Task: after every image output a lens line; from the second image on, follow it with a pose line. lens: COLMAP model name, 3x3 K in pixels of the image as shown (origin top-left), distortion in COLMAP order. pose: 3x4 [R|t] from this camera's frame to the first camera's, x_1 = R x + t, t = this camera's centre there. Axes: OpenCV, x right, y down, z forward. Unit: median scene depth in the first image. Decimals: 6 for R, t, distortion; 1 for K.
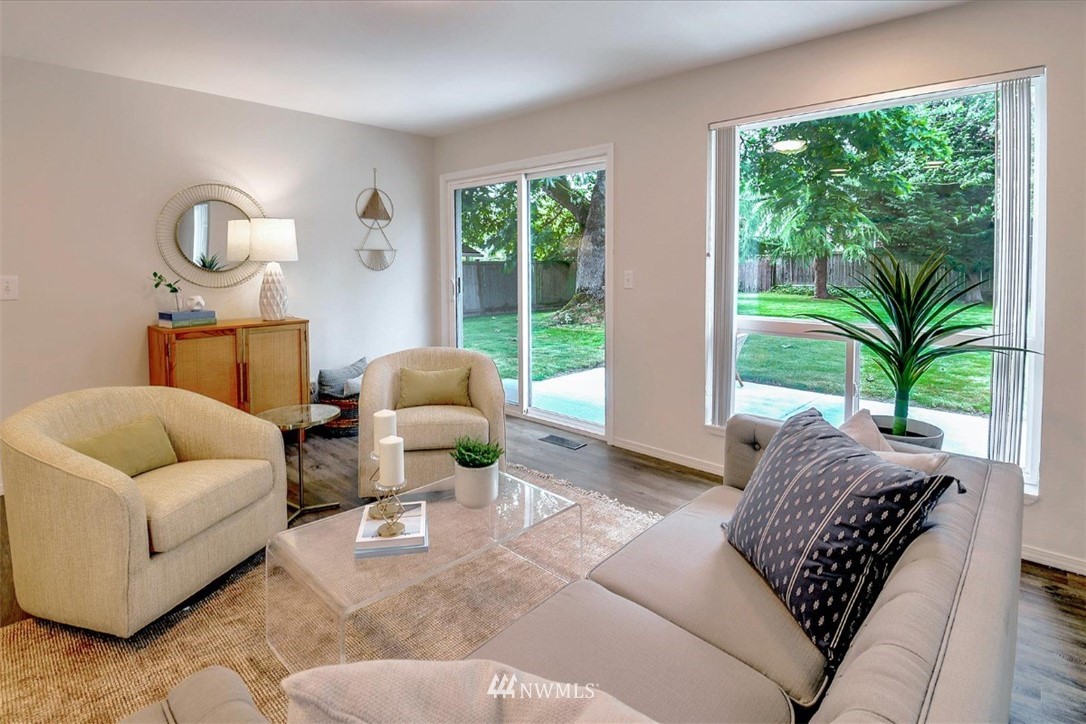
lens RADIAL K [[531.4, 0, 535.5], [0, 531.4, 362.2], [0, 0, 1]] dist [0.002225, -0.000429]
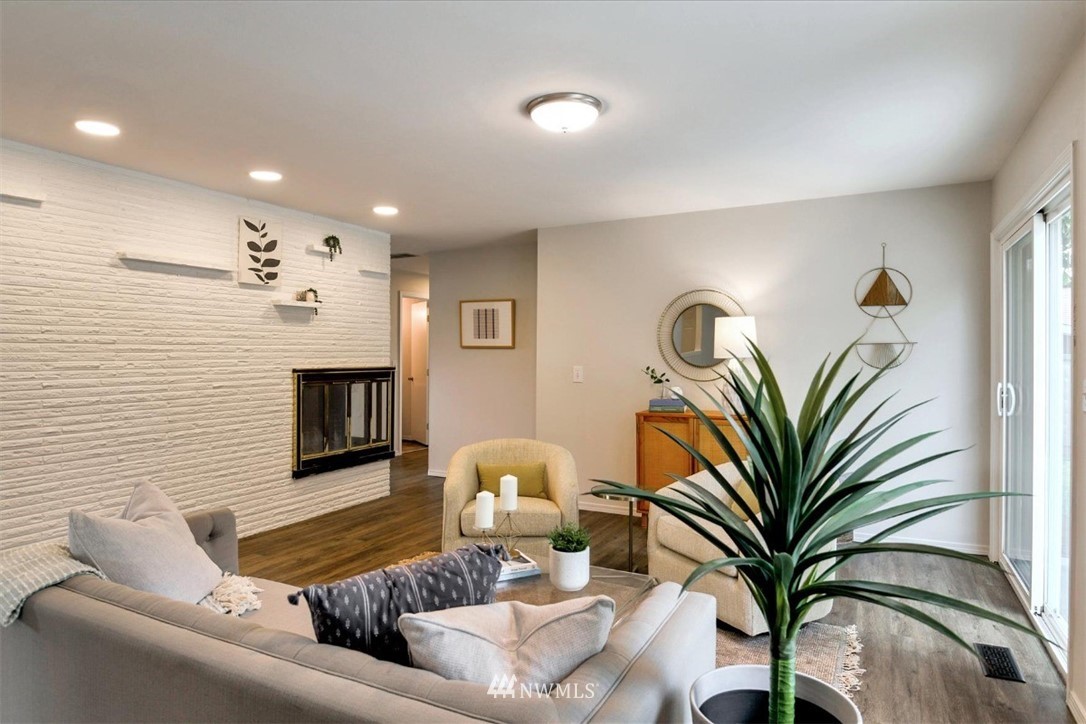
lens RADIAL K [[641.8, 0, 543.0], [0, 641.8, 362.0], [0, 0, 1]] dist [-0.002675, -0.000738]
pose [[0.283414, 0.001905, -0.958996, 0.520442], [-0.178659, 0.982596, -0.050847, -0.048842], [0.942209, 0.185744, 0.278822, 0.285404]]
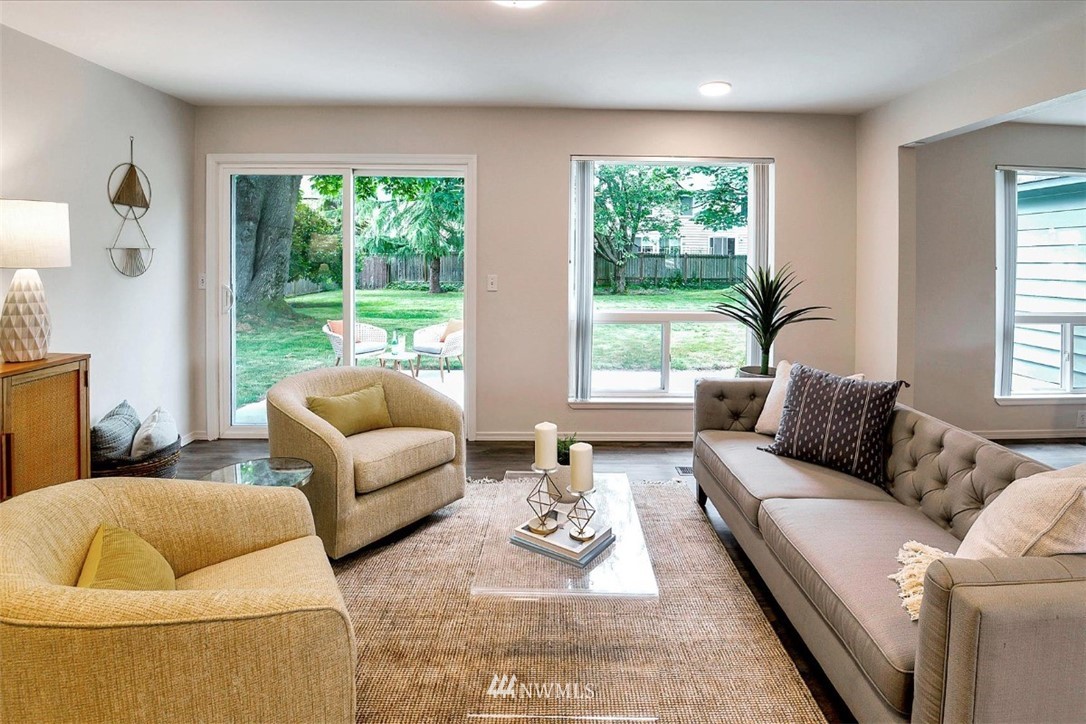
lens RADIAL K [[543.1, 0, 544.8], [0, 543.1, 353.7], [0, 0, 1]] dist [-0.036780, -0.000767]
pose [[0.715467, -0.110393, 0.689870, -0.449450], [0.118017, 0.992344, 0.036400, -0.034995], [-0.688607, 0.055373, 0.723018, 0.124054]]
